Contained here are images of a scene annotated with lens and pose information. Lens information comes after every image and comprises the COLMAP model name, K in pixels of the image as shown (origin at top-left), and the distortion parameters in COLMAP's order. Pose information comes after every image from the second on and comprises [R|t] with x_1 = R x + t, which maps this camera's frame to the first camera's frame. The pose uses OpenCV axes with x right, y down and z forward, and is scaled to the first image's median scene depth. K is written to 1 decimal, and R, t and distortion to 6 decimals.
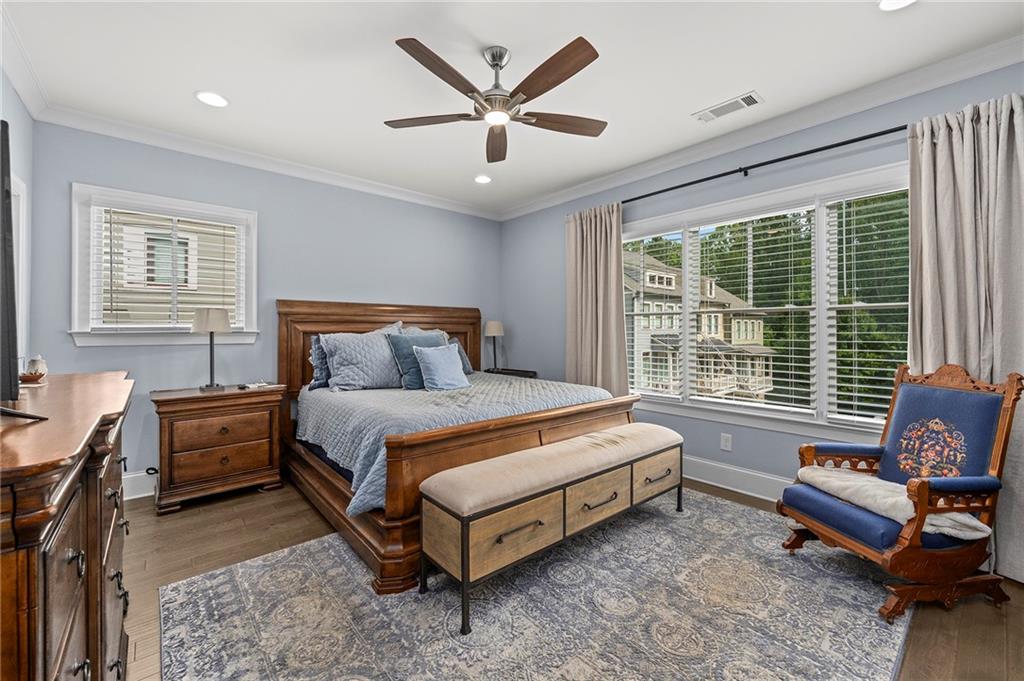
lens RADIAL K [[418.0, 0, 519.2], [0, 418.0, 325.8], [0, 0, 1]] dist [-0.000014, -0.000015]
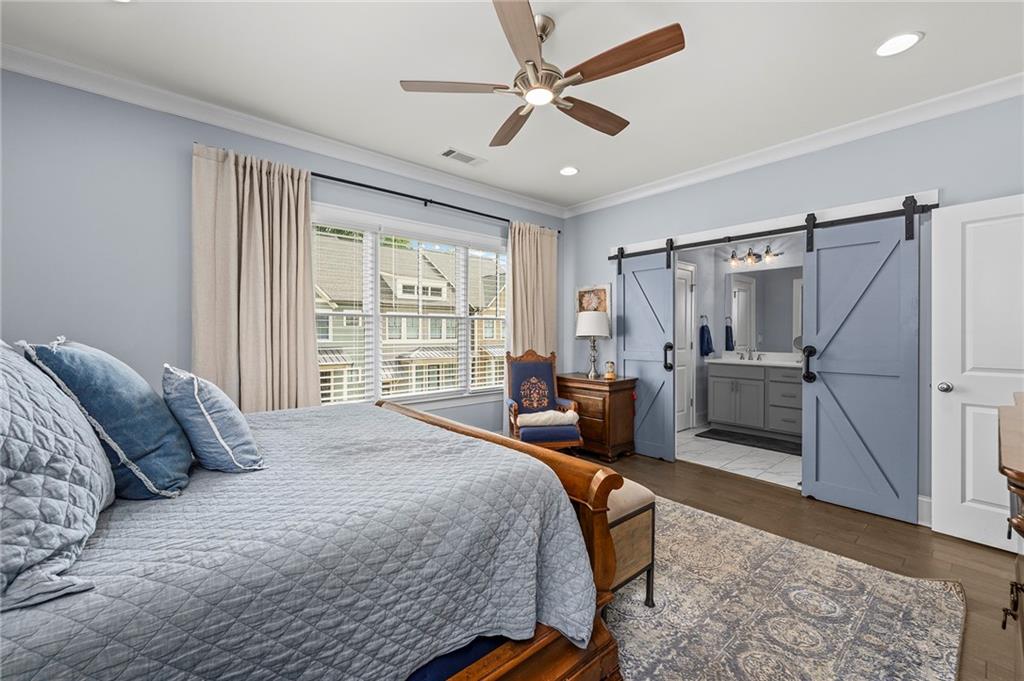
lens RADIAL K [[414.2, 0, 511.0], [0, 414.2, 332.0], [0, 0, 1]] dist [-0.000595, -0.000048]
pose [[0.009391, 0.002976, 0.999951, -0.984899], [-0.011456, 0.999930, -0.002869, 0.013613], [-0.999890, -0.011429, 0.009424, 1.092819]]
